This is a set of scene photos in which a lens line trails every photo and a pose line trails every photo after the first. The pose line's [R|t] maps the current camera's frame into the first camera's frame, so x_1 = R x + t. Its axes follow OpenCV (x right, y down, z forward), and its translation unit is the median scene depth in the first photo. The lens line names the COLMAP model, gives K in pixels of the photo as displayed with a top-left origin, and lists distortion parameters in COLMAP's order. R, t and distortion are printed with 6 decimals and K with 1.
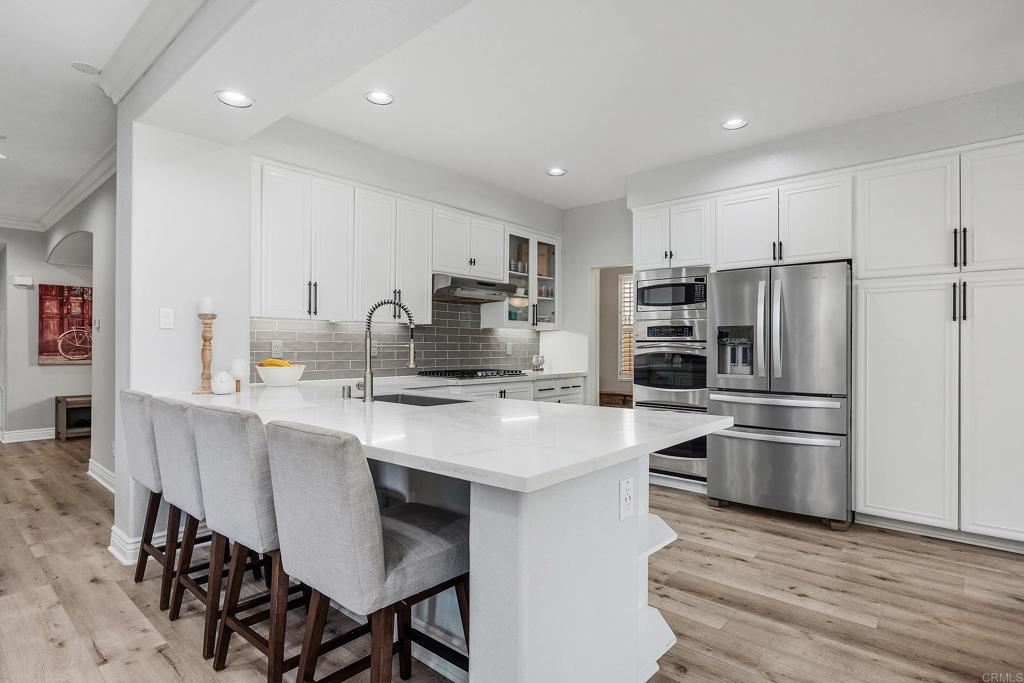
lens RADIAL K [[527.2, 0, 517.2], [0, 527.2, 339.6], [0, 0, 1]] dist [0.001841, 0.000437]
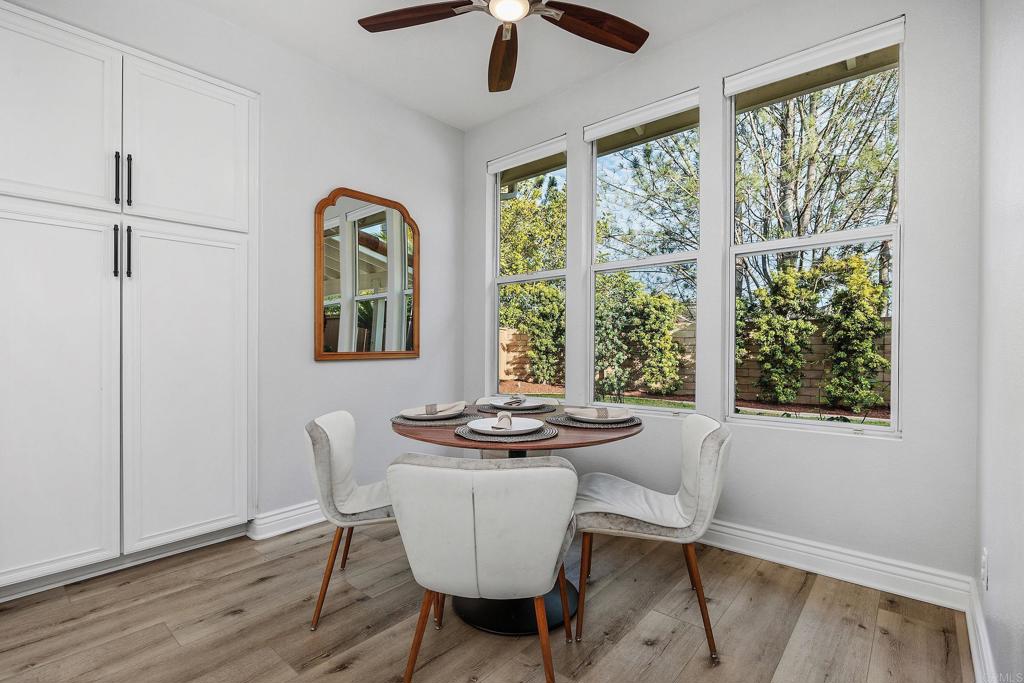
lens RADIAL K [[470.5, 0, 510.9], [0, 470.5, 350.5], [0, 0, 1]] dist [-0.004663, -0.000733]
pose [[0.003695, -0.011593, 0.999926, 0.182929], [-0.012687, 0.999852, 0.011639, 0.056193], [-0.999913, -0.012729, 0.003548, 0.468260]]
